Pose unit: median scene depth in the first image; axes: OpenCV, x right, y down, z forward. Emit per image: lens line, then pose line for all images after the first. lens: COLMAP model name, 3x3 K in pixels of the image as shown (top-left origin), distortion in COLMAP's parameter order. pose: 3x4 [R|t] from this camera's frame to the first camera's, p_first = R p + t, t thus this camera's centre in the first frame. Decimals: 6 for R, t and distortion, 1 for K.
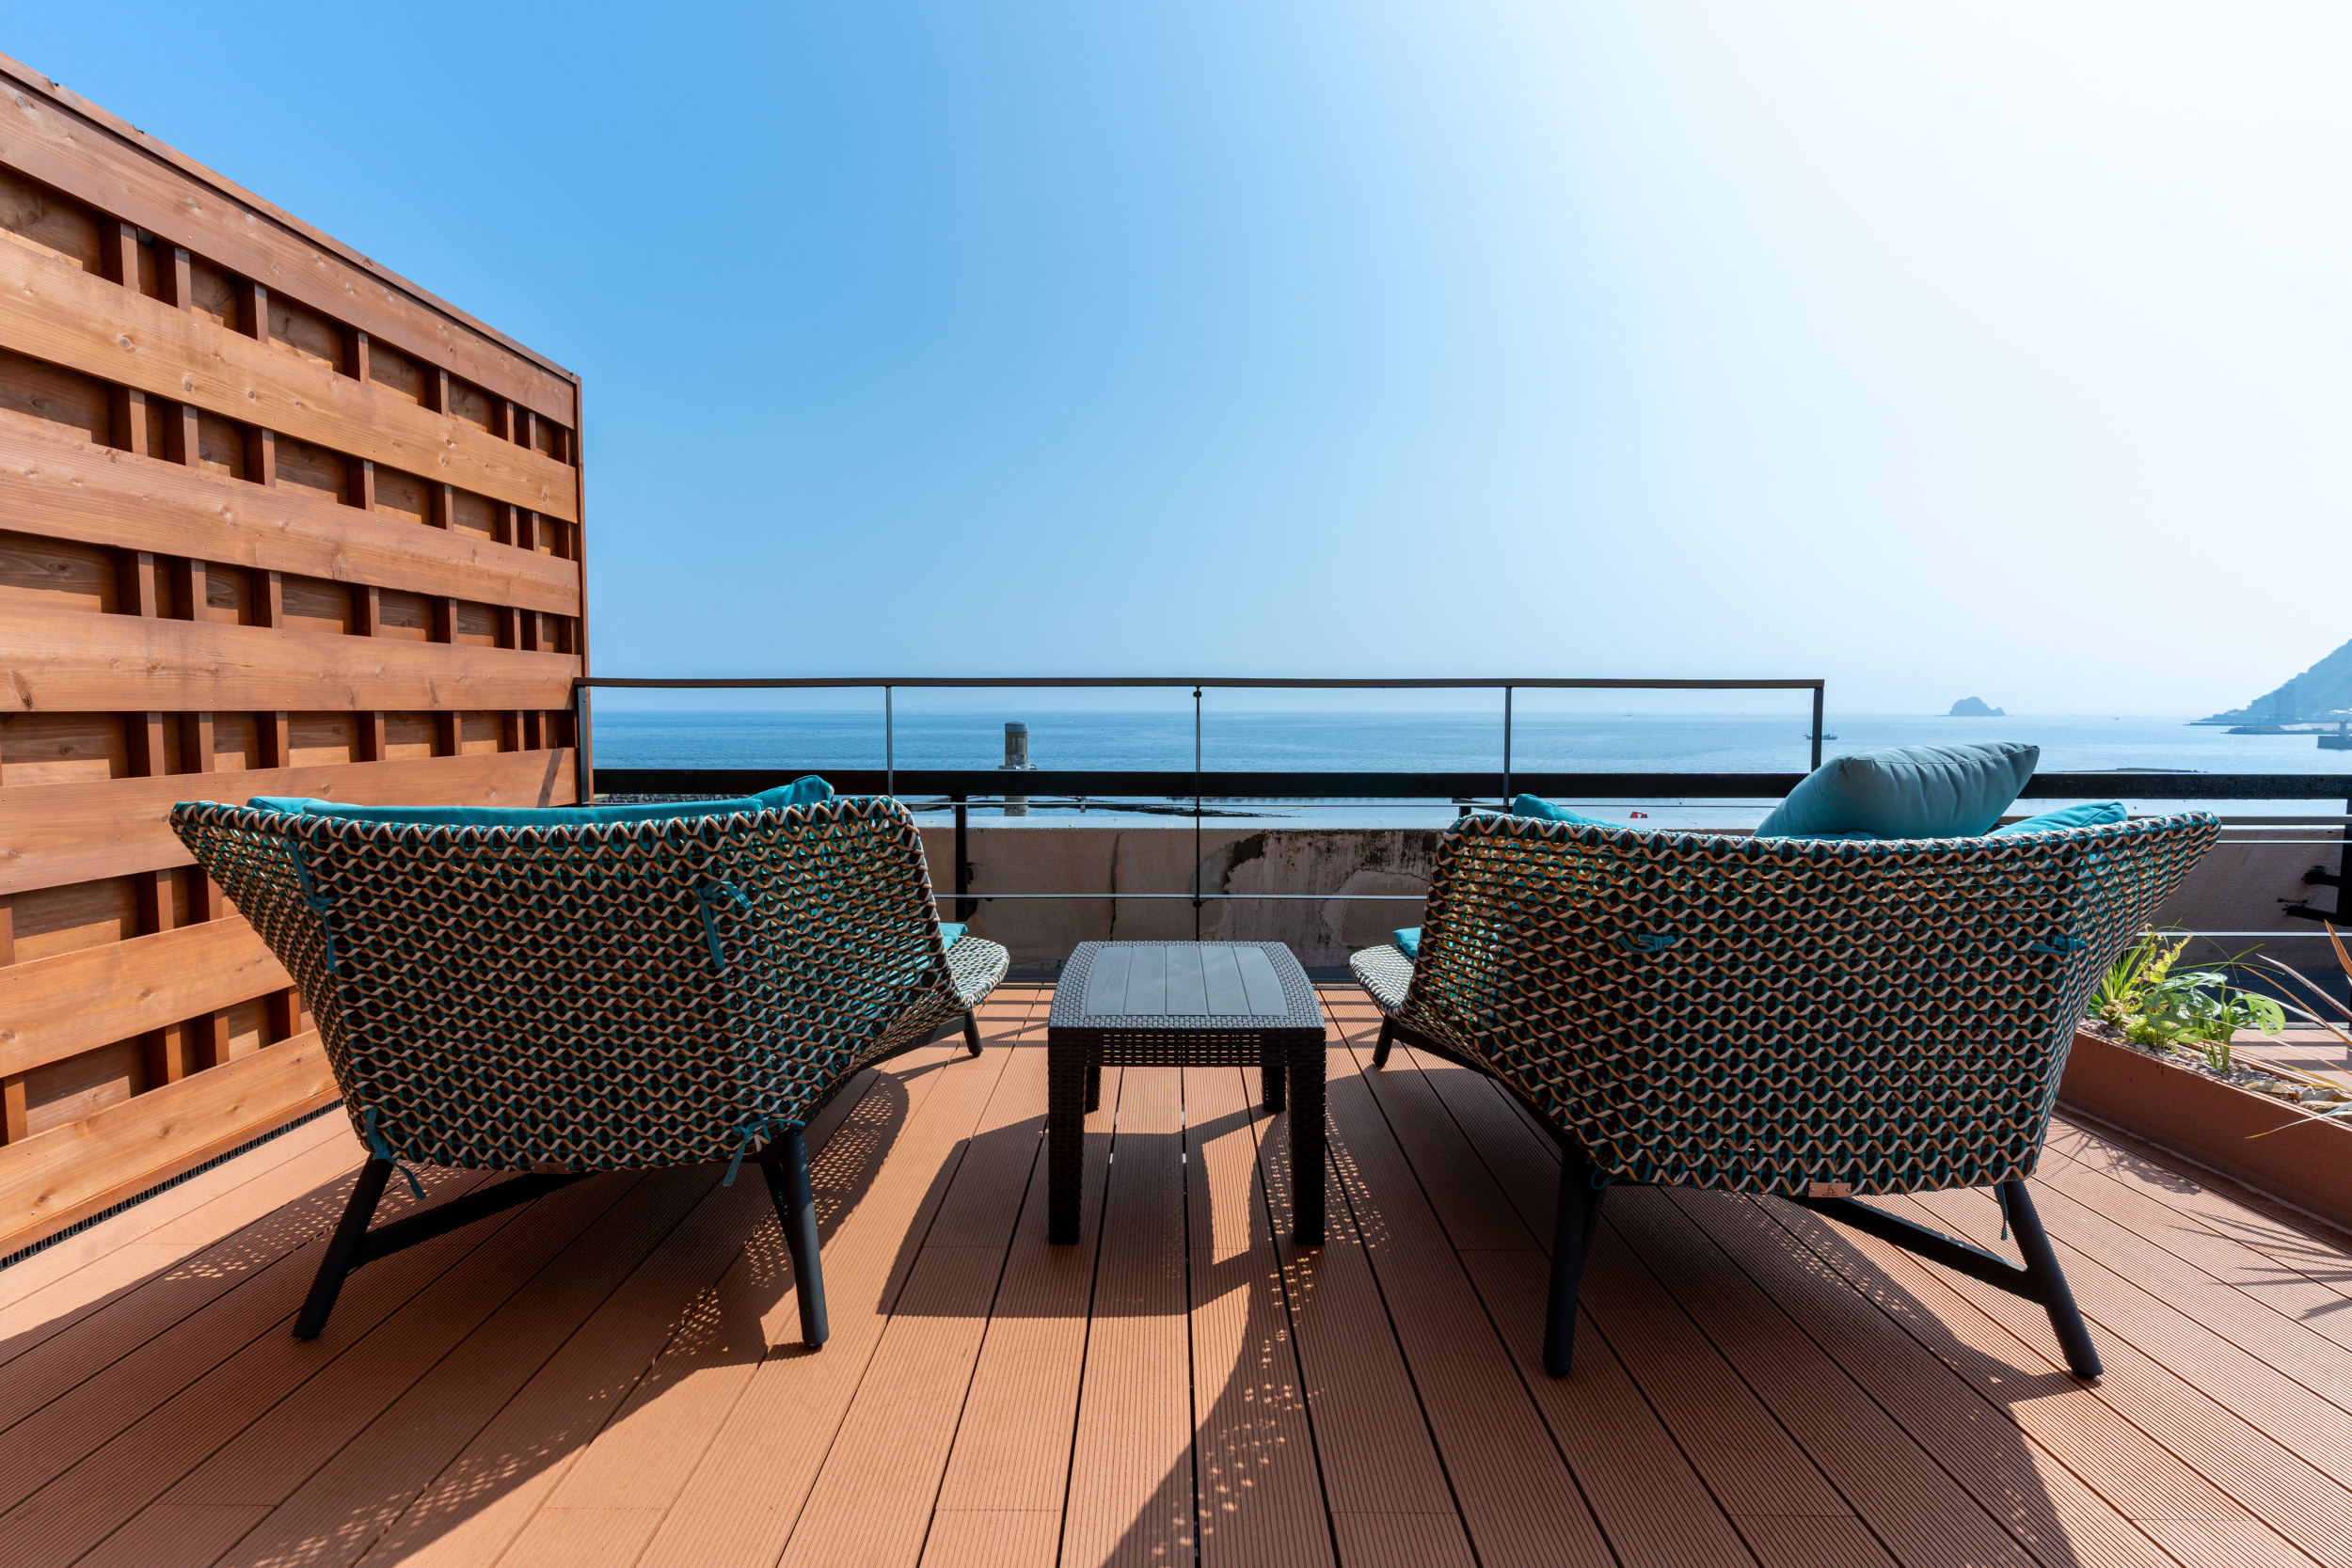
lens RADIAL K [[1118.3, 0, 1163.8], [0, 1118.3, 777.1], [0, 0, 1]] dist [0.001328, 0.000378]
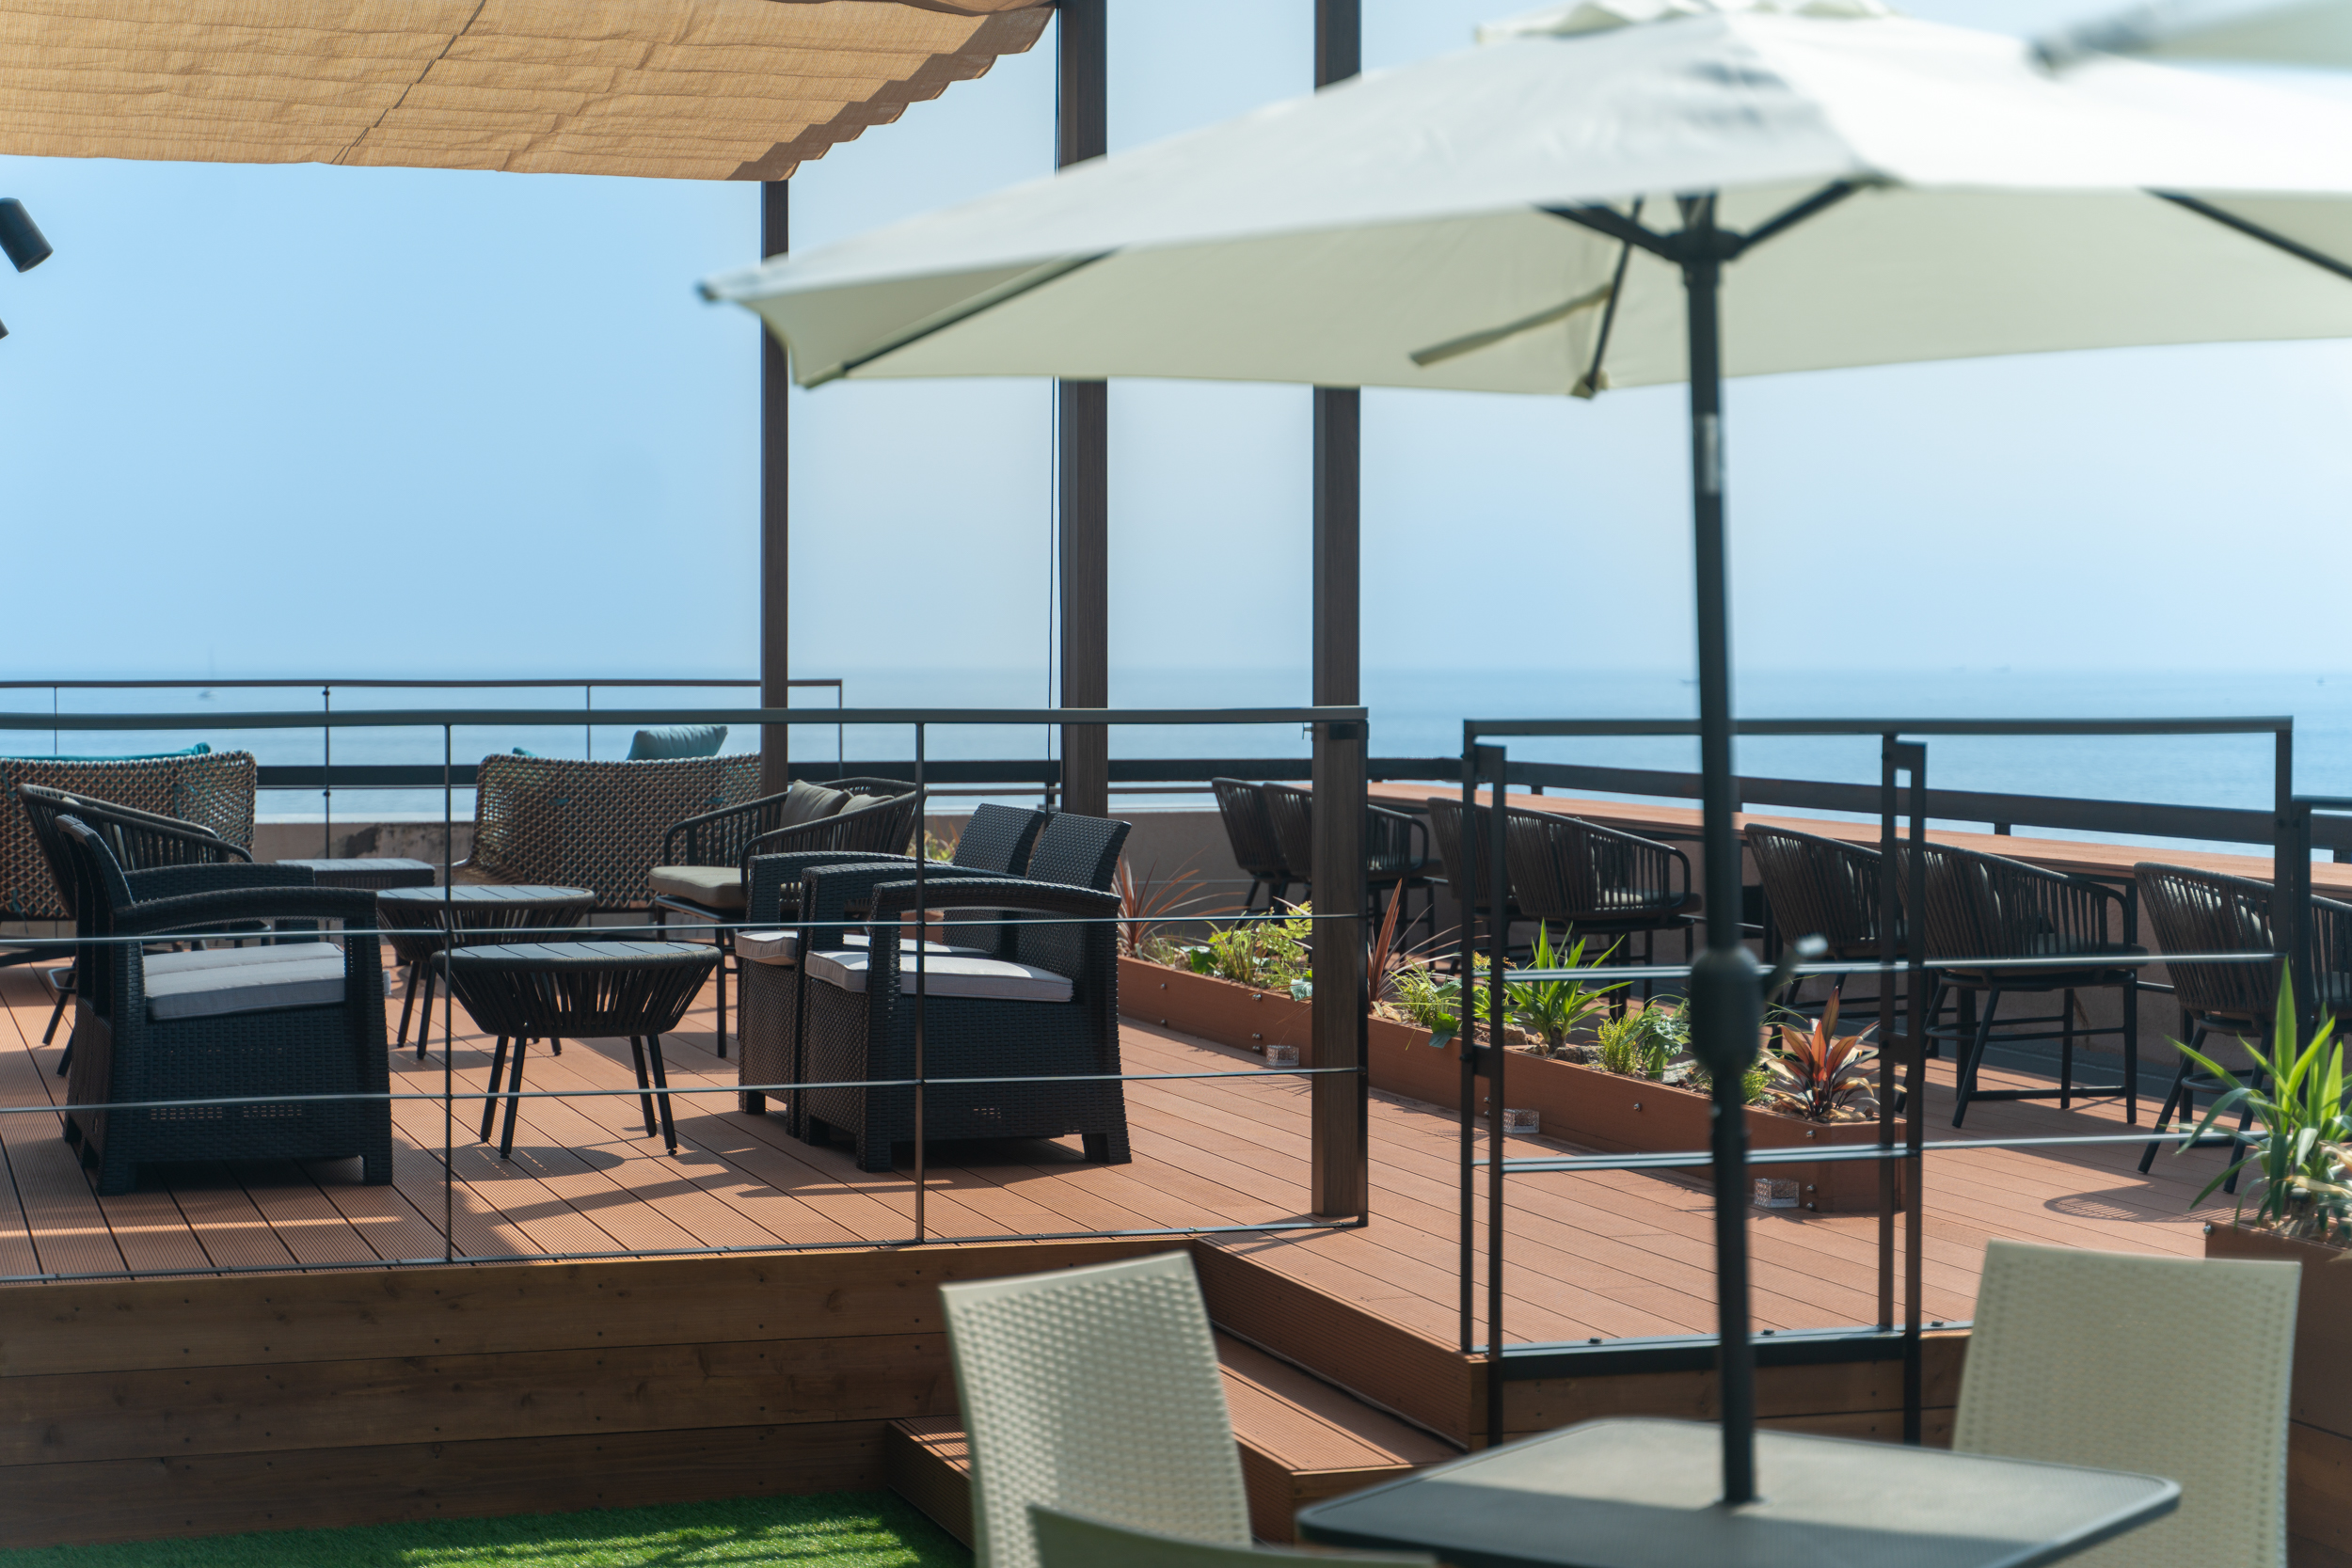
lens RADIAL K [[4286.8, 0, 1179.6], [0, 4286.8, 779.8], [0, 0, 1]] dist [0.004453, -0.025161]
pose [[0.952562, -0.010426, 0.304165, -1.040935], [0.020209, 0.999374, -0.029034, 0.354758], [-0.303672, 0.033803, 0.952177, -7.615213]]
